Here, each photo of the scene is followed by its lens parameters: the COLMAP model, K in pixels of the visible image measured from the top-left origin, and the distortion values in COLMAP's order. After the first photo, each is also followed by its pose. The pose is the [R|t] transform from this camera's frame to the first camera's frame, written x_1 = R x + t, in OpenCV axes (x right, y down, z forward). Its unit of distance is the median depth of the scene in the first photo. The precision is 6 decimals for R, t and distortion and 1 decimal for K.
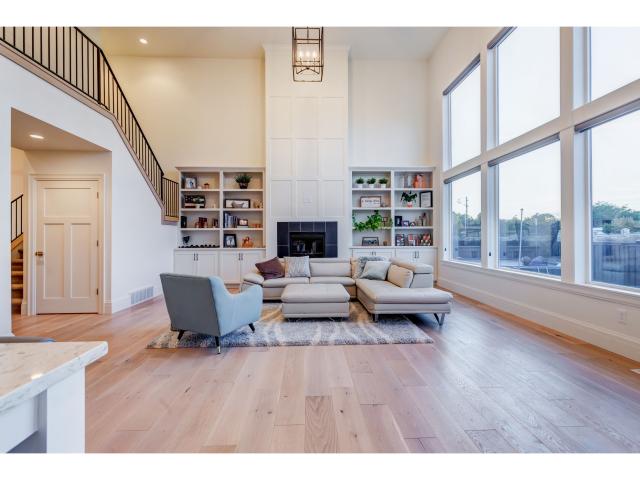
lens RADIAL K [[305.8, 0, 318.9], [0, 305.8, 235.7], [0, 0, 1]] dist [0.012903, -0.000311]
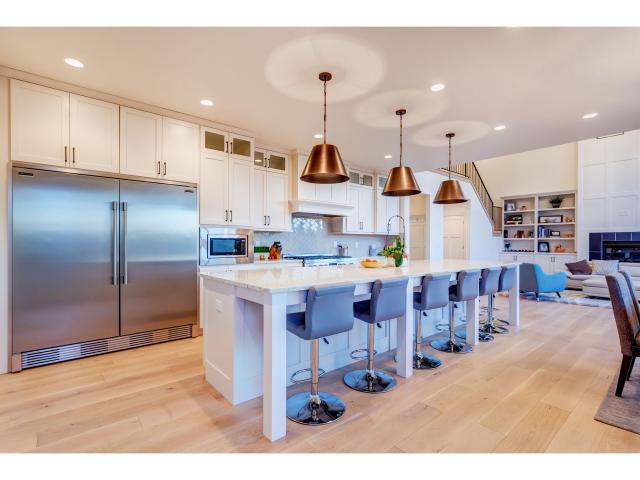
lens RADIAL K [[305.8, 0, 321.0], [0, 305.8, 241.4], [0, 0, 1]] dist [0.012903, -0.000311]
pose [[0.616909, 0.002850, -0.787029, 0.170675], [-0.008749, 0.999956, -0.003237, 0.003471], [0.786986, 0.008883, 0.616907, -0.602582]]
